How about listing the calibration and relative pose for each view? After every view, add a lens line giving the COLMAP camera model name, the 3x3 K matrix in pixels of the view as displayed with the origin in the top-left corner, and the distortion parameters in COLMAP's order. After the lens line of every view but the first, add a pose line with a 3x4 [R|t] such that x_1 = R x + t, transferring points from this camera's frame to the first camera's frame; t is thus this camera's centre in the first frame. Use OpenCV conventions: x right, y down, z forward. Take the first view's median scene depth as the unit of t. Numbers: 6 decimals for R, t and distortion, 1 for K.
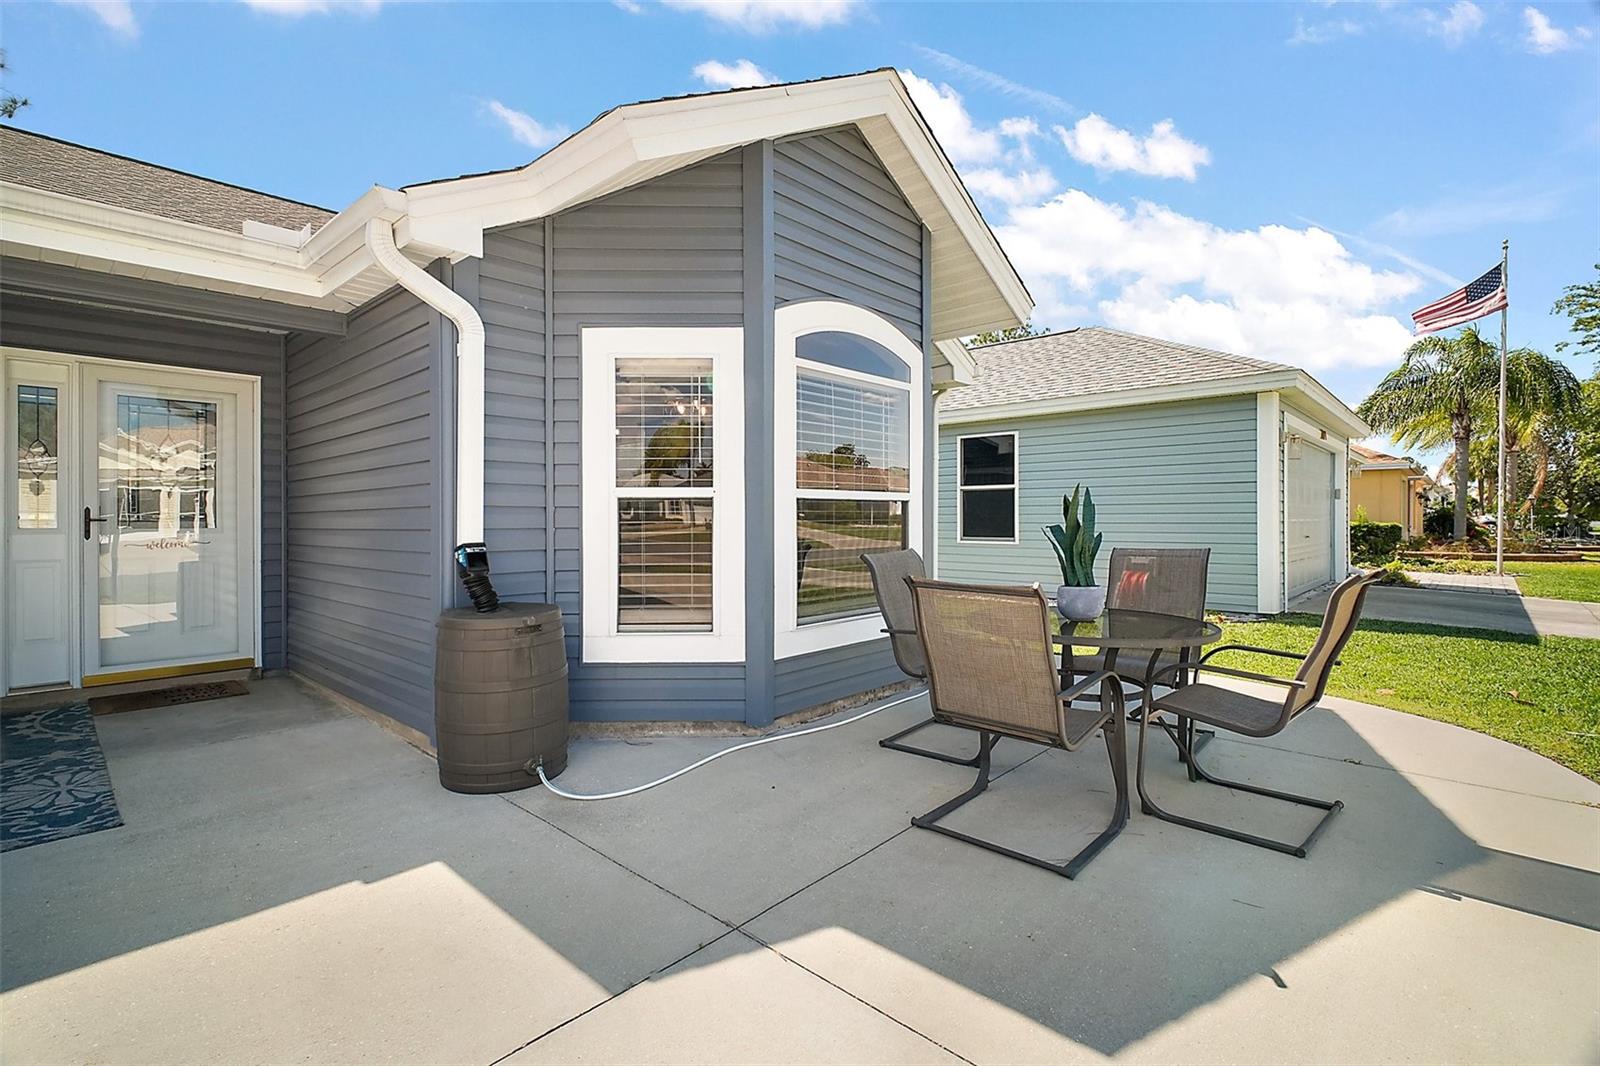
lens RADIAL K [[744.0, 0, 790.3], [0, 744.0, 529.3], [0, 0, 1]] dist [0.000788, -0.000020]
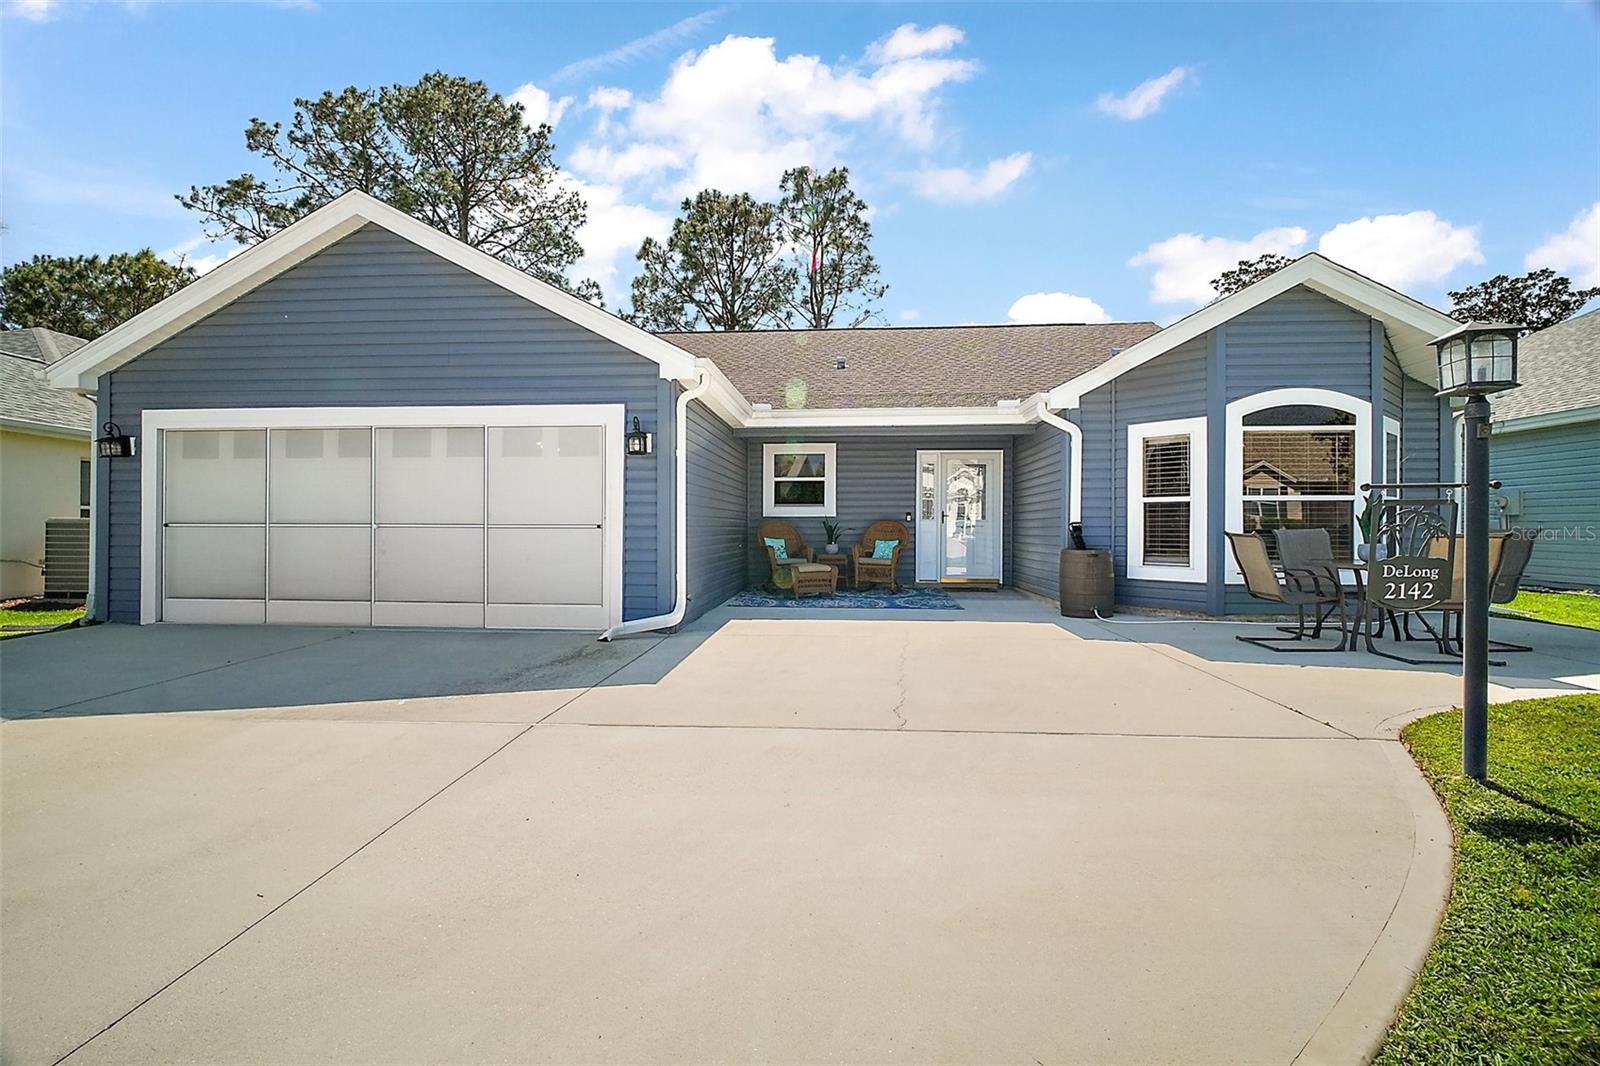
lens RADIAL K [[744.0, 0, 790.3], [0, 744.0, 529.3], [0, 0, 1]] dist [0.000788, -0.000020]
pose [[0.625518, 0.003998, -0.780199, 0.801228], [-0.017831, 0.999799, -0.009172, 0.072896], [0.780006, 0.019649, 0.625464, -1.130774]]
